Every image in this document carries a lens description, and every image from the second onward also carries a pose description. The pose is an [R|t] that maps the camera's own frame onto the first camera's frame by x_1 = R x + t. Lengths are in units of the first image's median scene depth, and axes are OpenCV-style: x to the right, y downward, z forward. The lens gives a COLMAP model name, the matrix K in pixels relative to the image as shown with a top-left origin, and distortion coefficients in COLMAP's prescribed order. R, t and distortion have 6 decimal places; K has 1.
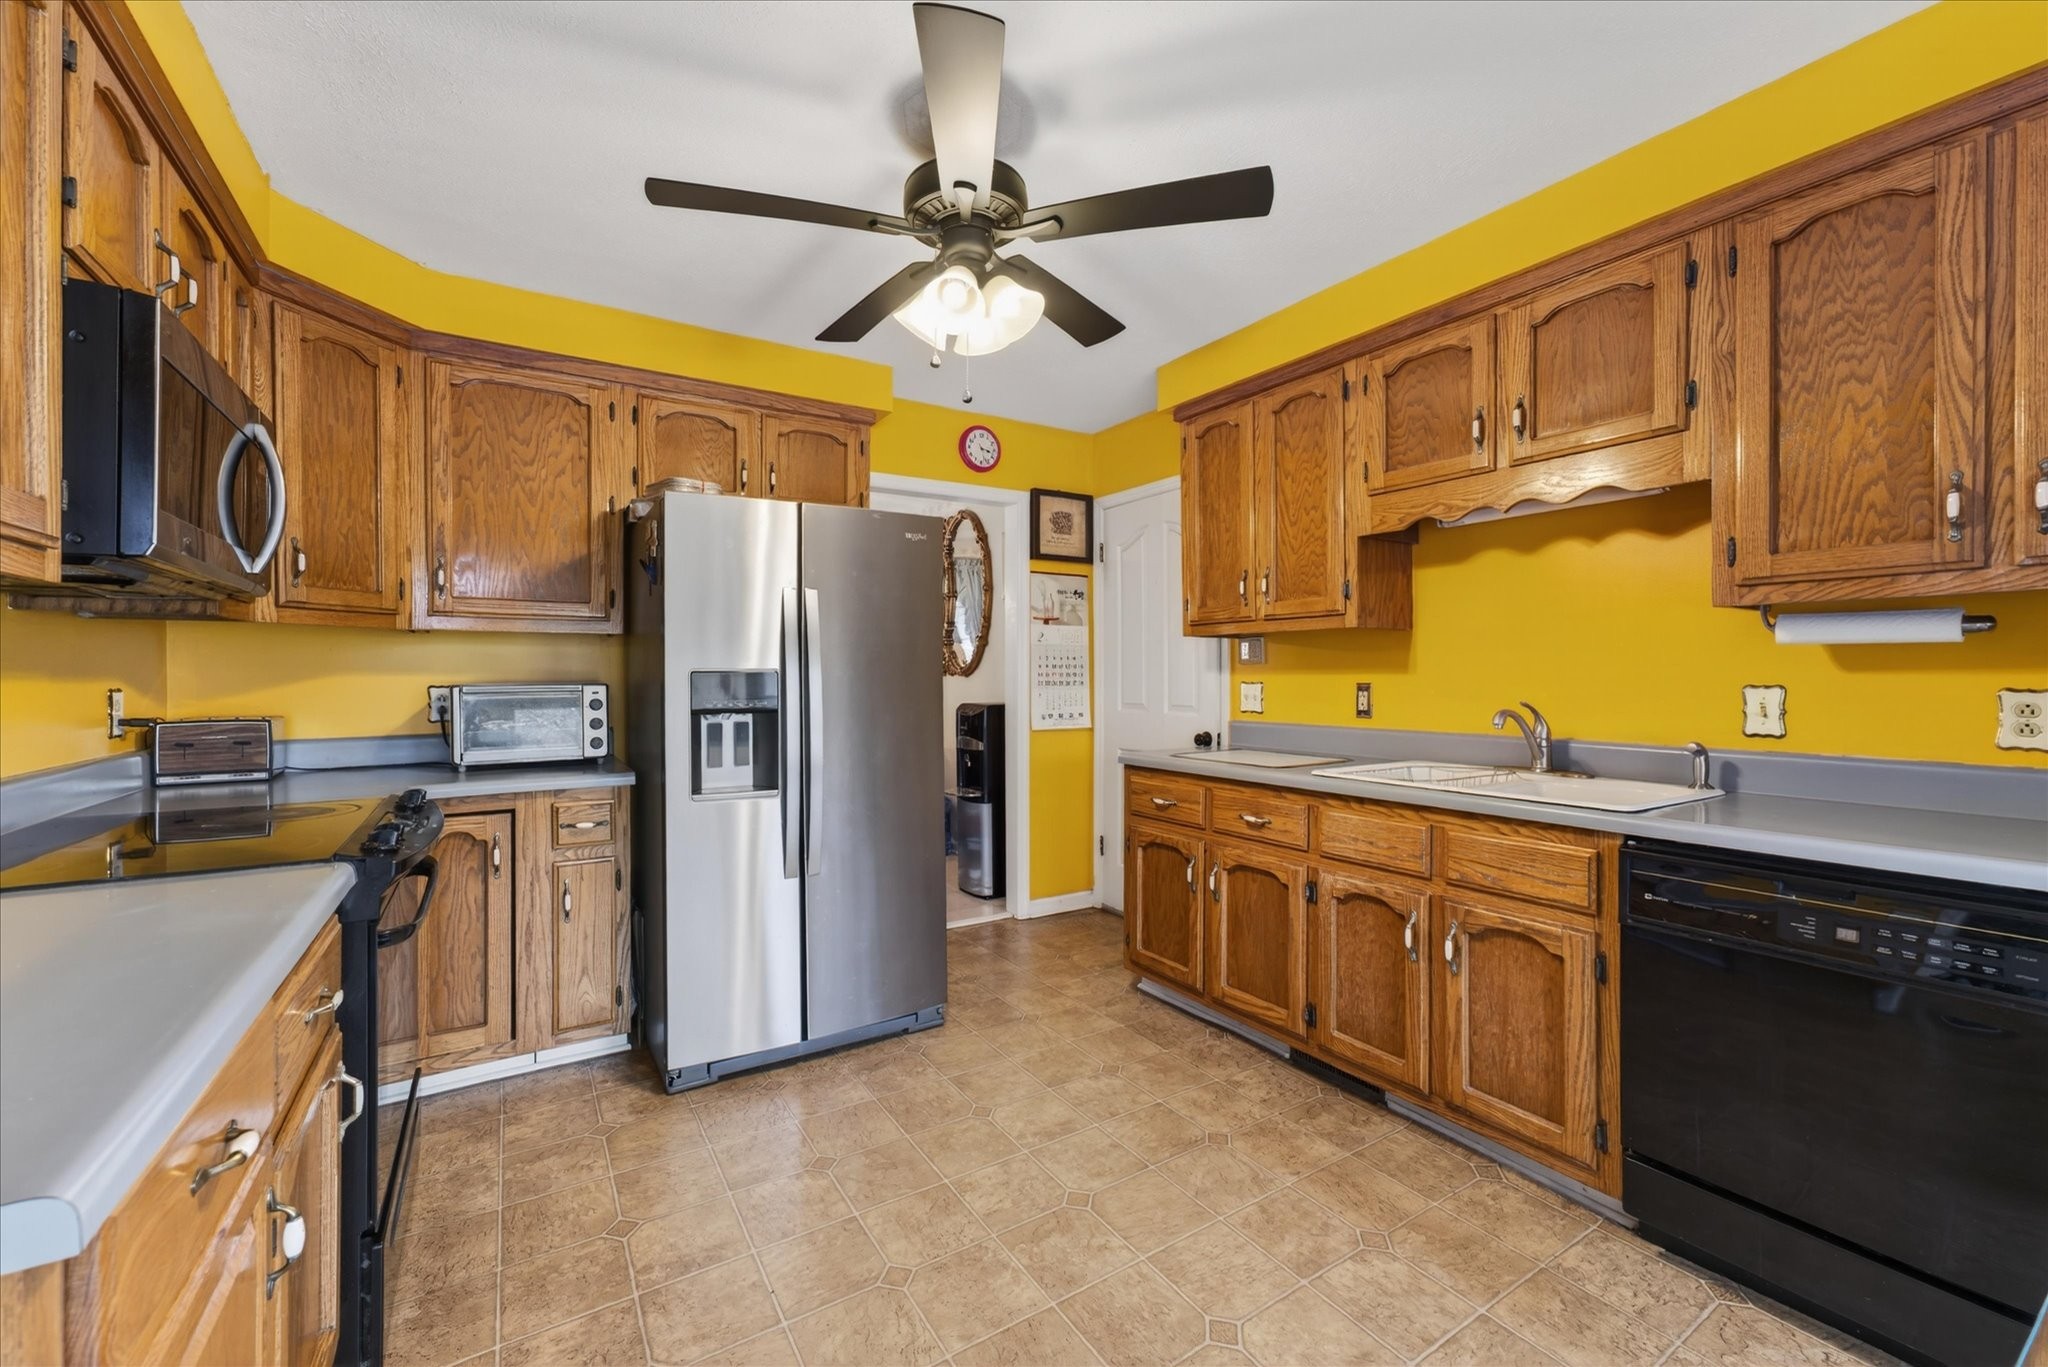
lens RADIAL K [[823.9, 0, 1013.0], [0, 823.9, 677.2], [0, 0, 1]] dist [-0.012017, 0.002755]
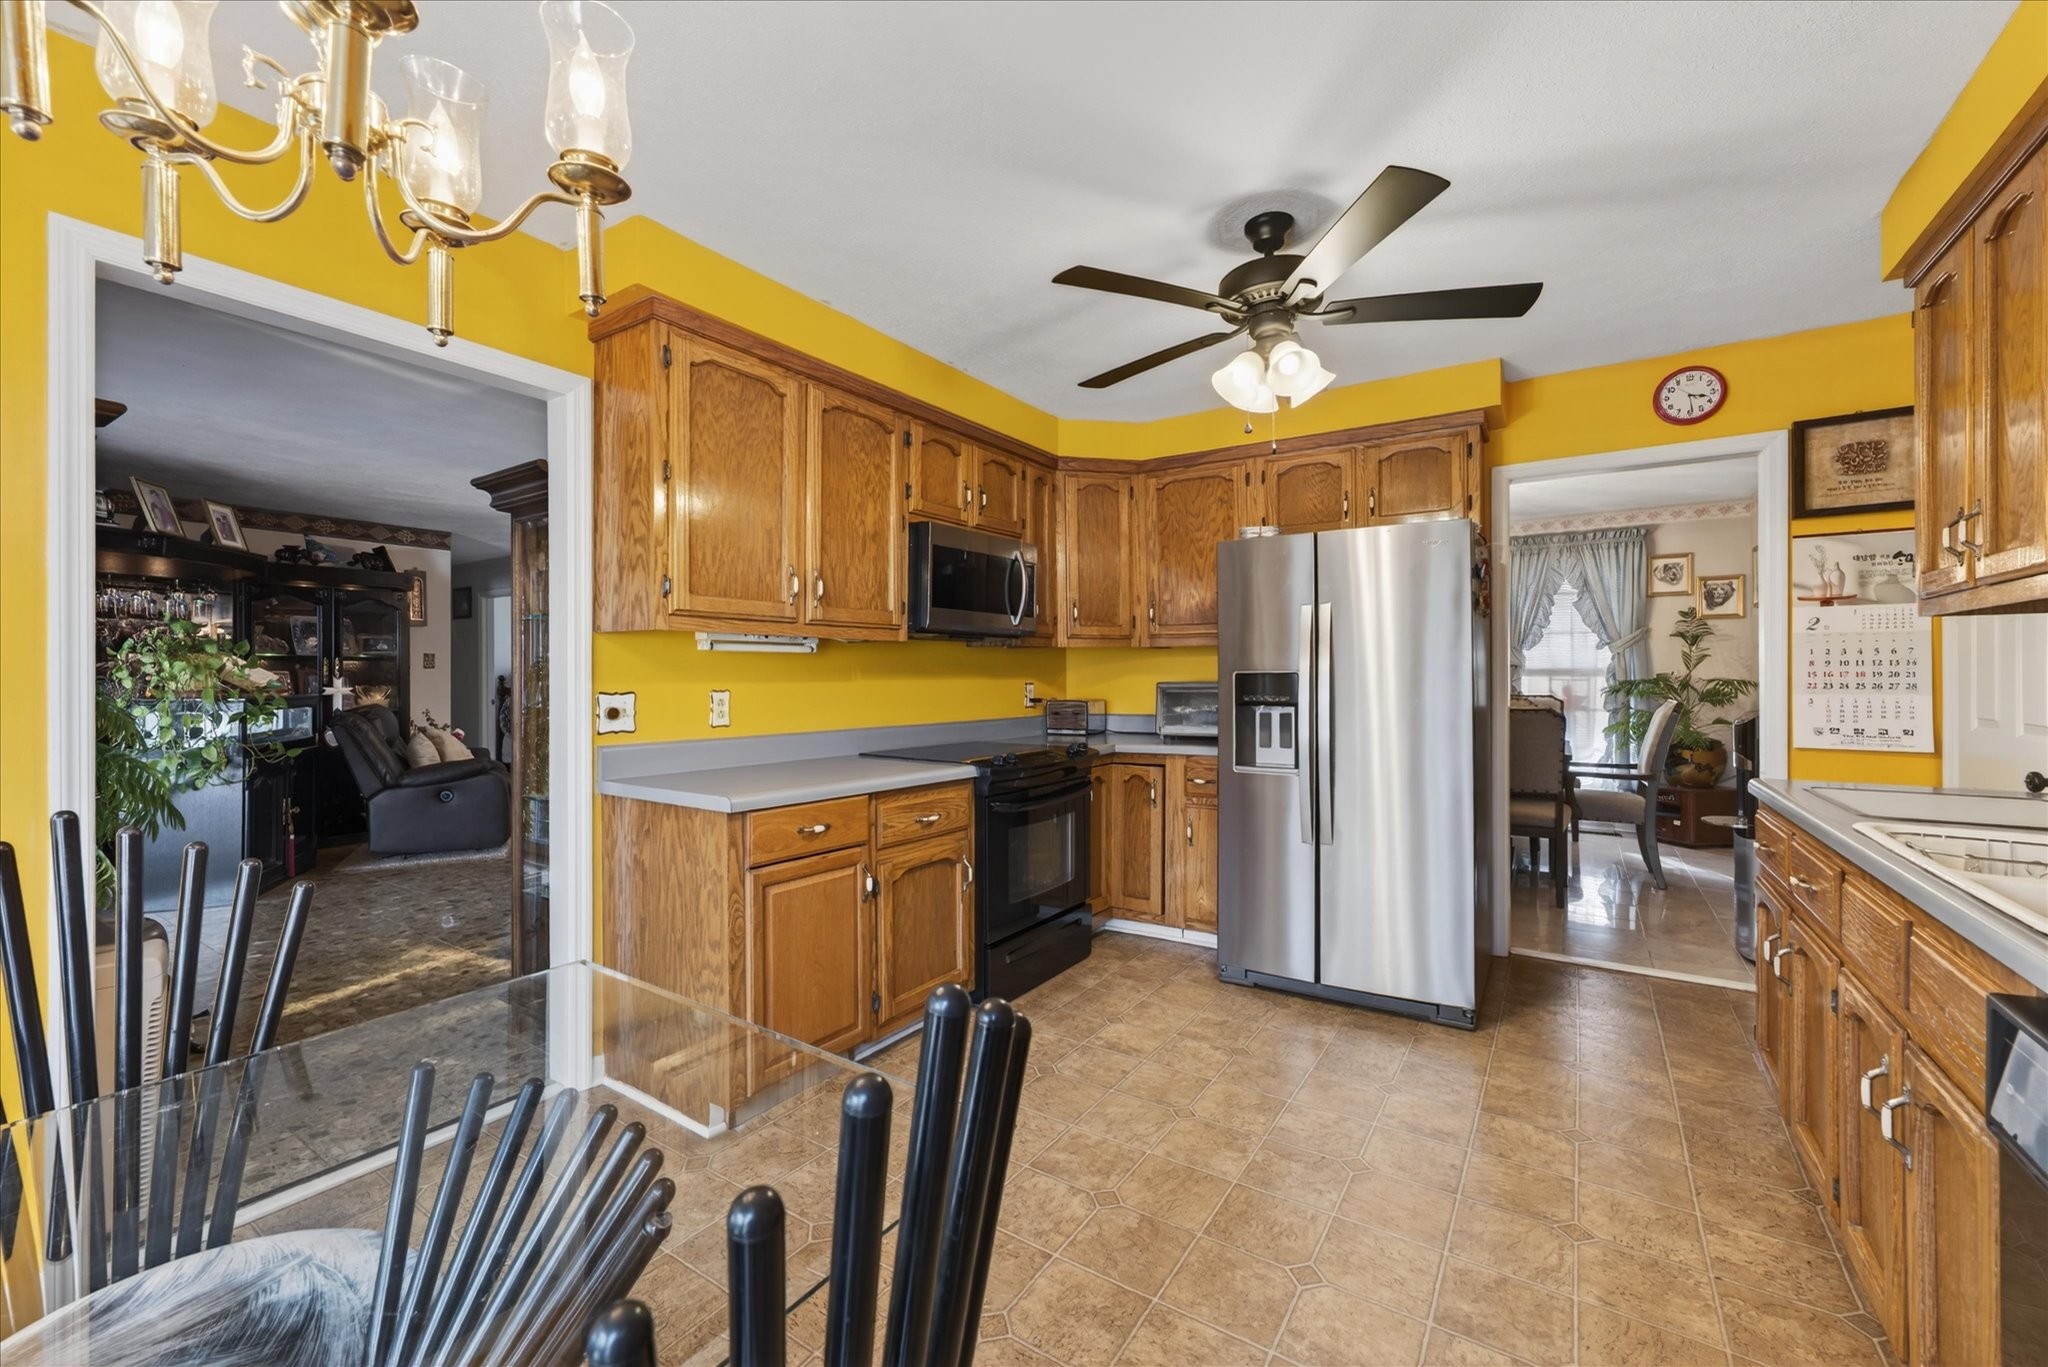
lens RADIAL K [[823.9, 0, 1031.8], [0, 823.9, 682.2], [0, 0, 1]] dist [-0.012017, 0.002755]
pose [[0.420310, 0.007997, -0.907345, 0.678396], [-0.004729, 0.999967, 0.006623, 0.000609], [0.907368, 0.001507, 0.420334, 0.131740]]
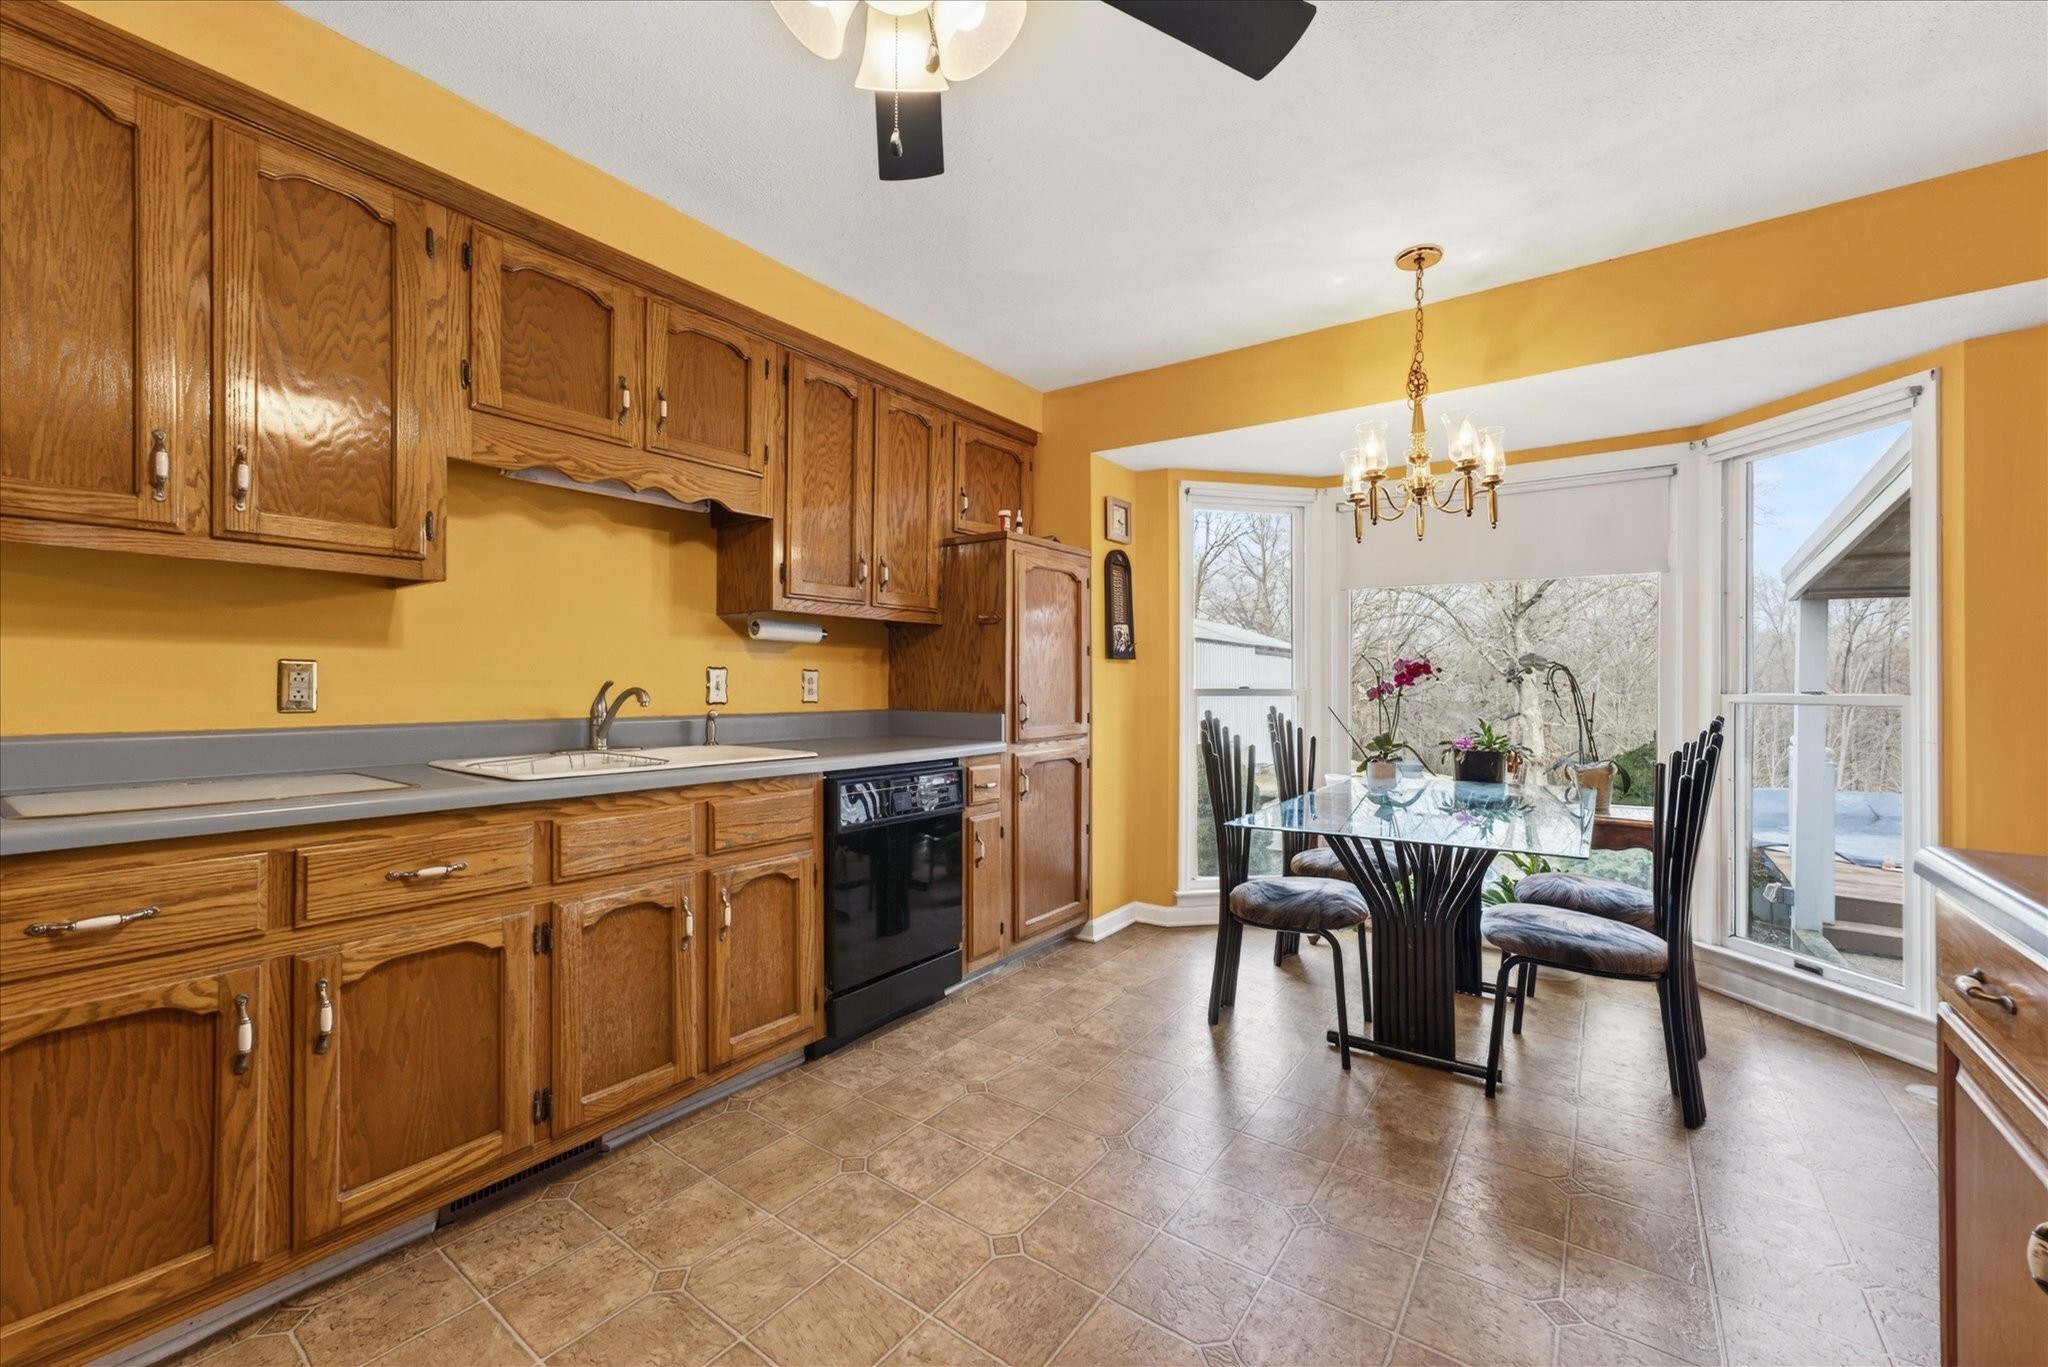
lens RADIAL K [[823.9, 0, 1021.5], [0, 823.9, 678.0], [0, 0, 1]] dist [-0.012017, 0.002755]
pose [[-0.393779, 0.007015, 0.919178, -0.479480], [-0.004310, 0.999946, -0.009478, 0.032093], [-0.919195, -0.007694, -0.393728, 0.890606]]
